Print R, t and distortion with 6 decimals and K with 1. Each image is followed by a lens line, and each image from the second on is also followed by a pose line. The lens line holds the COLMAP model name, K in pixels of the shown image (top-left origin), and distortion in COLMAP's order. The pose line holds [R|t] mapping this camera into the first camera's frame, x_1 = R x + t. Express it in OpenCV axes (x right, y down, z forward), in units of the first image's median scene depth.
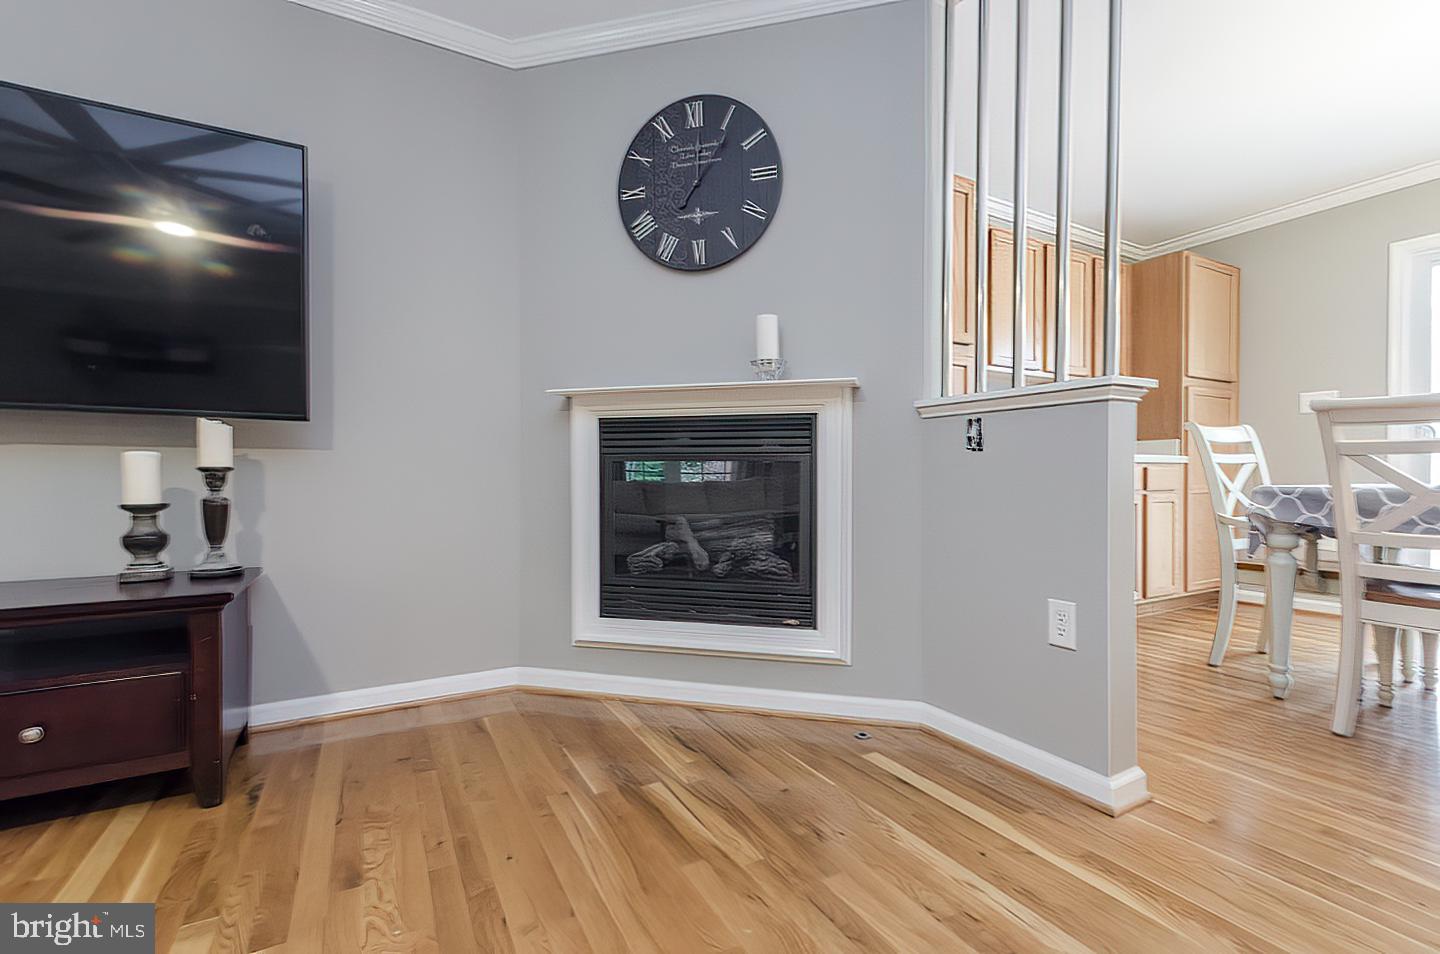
lens RADIAL K [[637.5, 0, 727.2], [0, 637.5, 486.4], [0, 0, 1]] dist [0.018157, 0.000342]
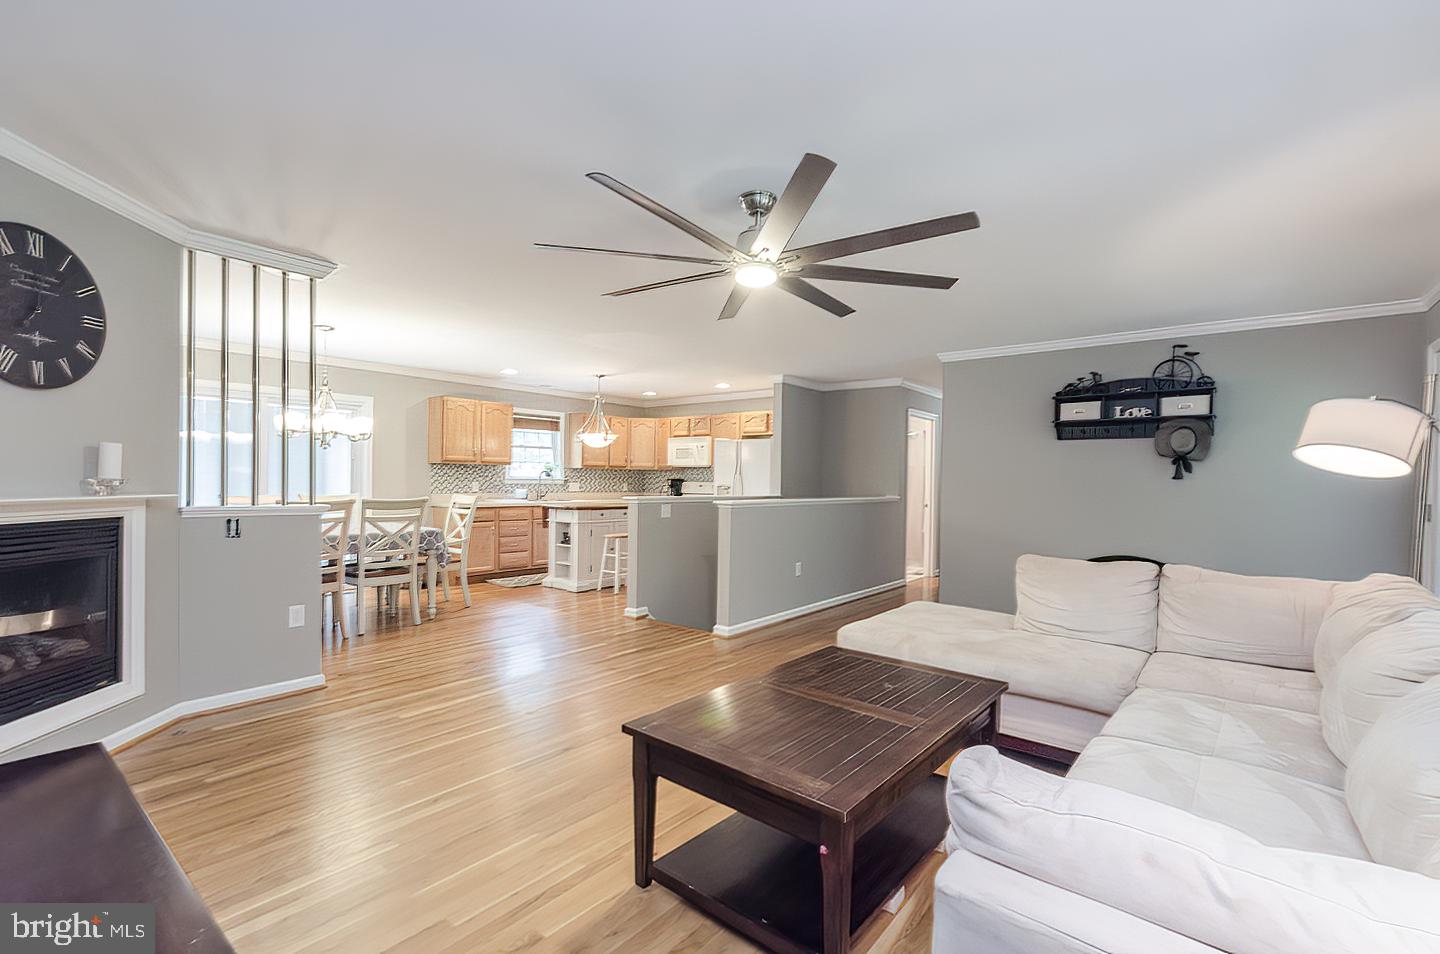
lens RADIAL K [[637.5, 0, 727.2], [0, 637.5, 486.4], [0, 0, 1]] dist [0.018157, 0.000342]
pose [[-0.360470, -0.020387, 0.932548, -1.525134], [-0.007679, 0.999792, 0.018888, -0.208656], [-0.932739, -0.000353, -0.360551, 0.317954]]
